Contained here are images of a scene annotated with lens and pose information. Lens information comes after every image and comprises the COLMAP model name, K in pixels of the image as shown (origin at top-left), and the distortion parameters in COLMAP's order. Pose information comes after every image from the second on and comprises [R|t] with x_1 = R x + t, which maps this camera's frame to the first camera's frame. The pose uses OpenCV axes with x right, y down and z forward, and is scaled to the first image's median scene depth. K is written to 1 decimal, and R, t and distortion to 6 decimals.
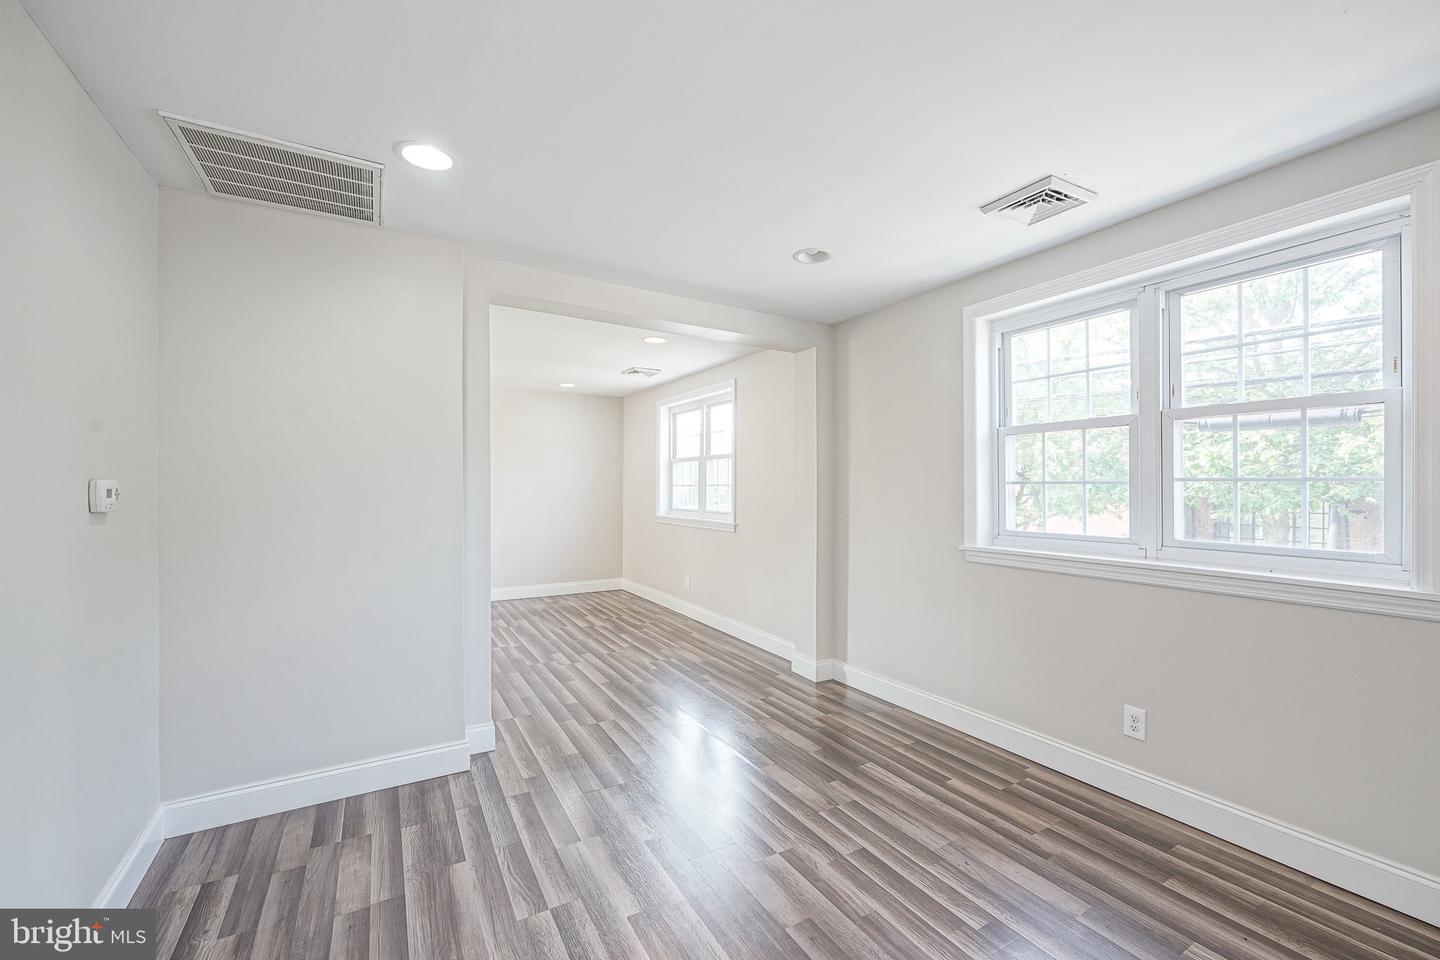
lens RADIAL K [[612.8, 0, 720.0], [0, 612.8, 480.0], [0, 0, 1]] dist [0.000645, 0.000210]
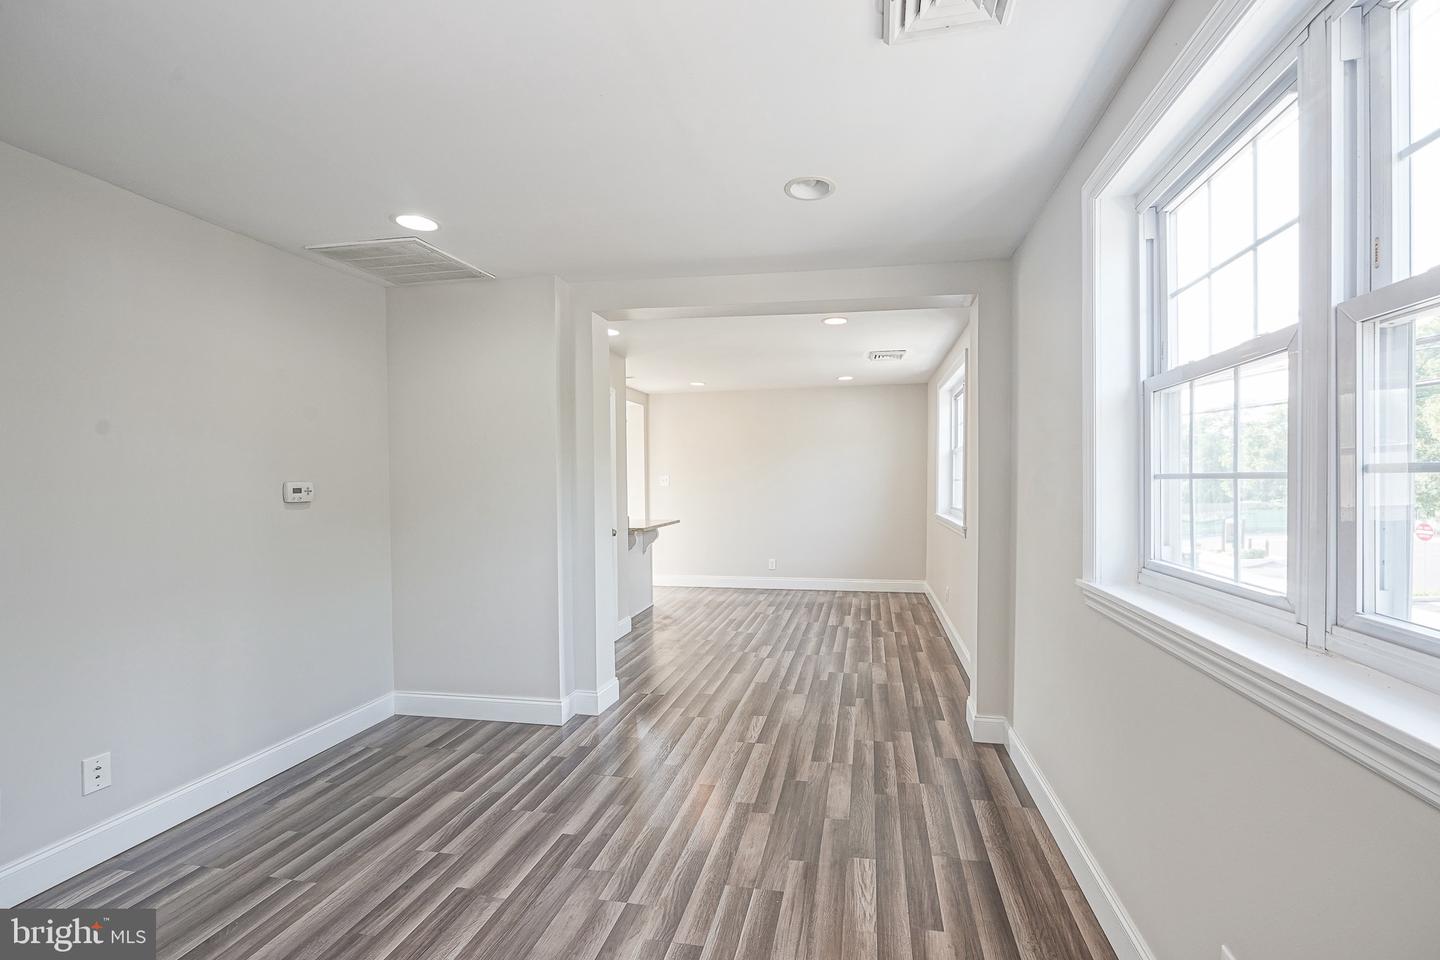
lens RADIAL K [[601.8, 0, 723.8], [0, 601.8, 488.2], [0, 0, 1]] dist [0.001439, -0.000018]
pose [[0.749309, 0.002219, -0.662217, 0.562177], [0.013750, 0.999727, 0.018908, -0.000014], [0.662078, -0.023273, 0.749074, 0.335876]]
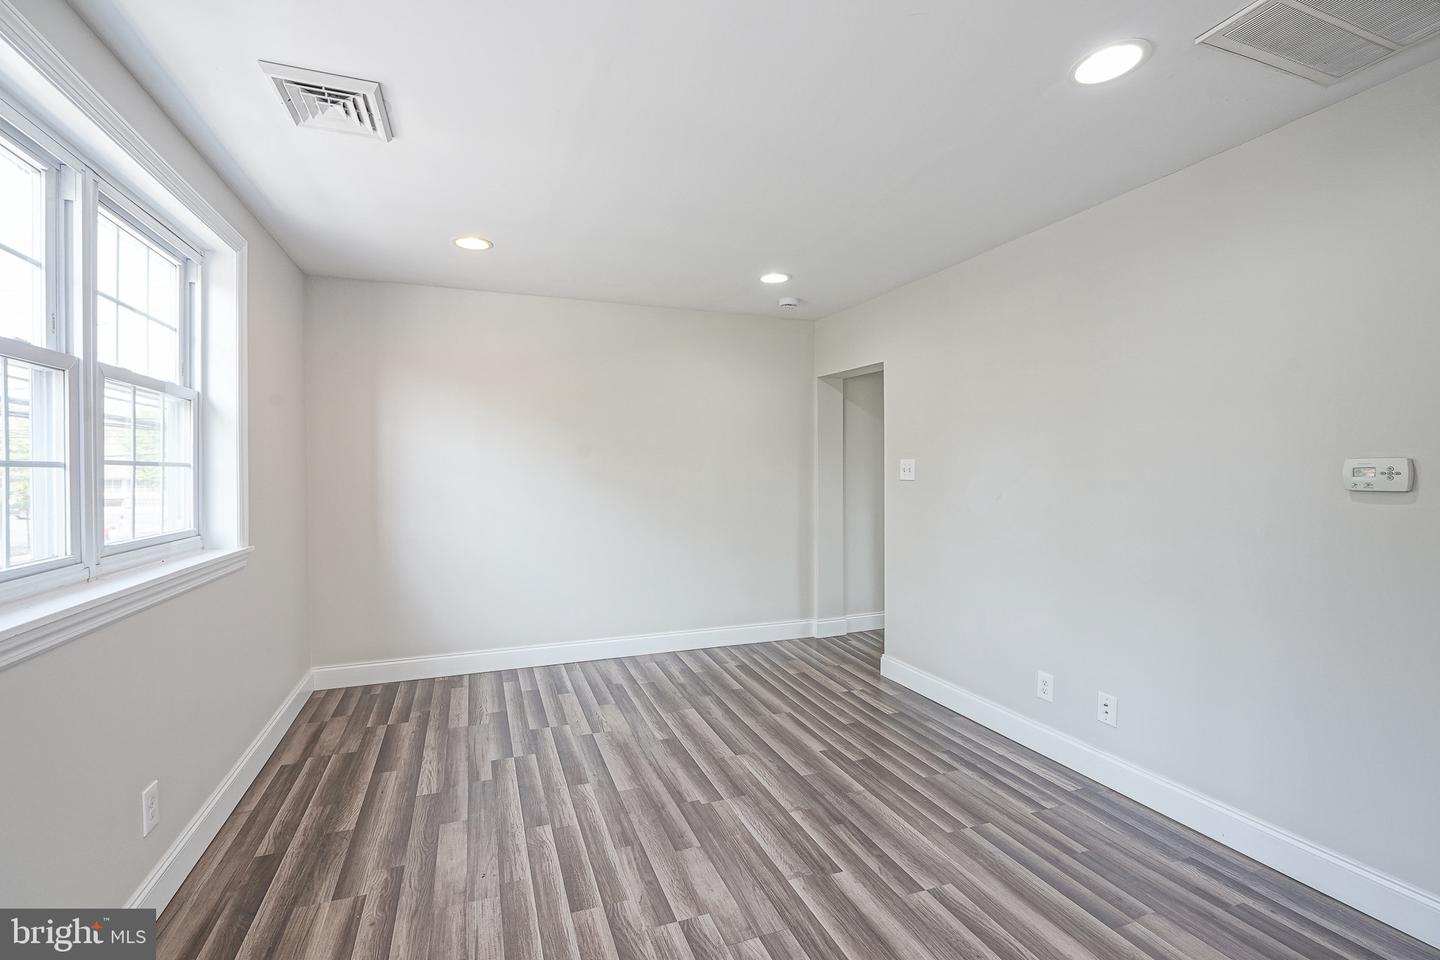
lens RADIAL K [[630.9, 0, 704.4], [0, 630.9, 477.6], [0, 0, 1]] dist [0.000337, 0.000028]
pose [[-0.990288, 0.003629, 0.138986, -0.043323], [0.003665, 0.999993, 0.000003, 0.017558], [-0.138985, 0.000513, -0.990294, 1.330372]]
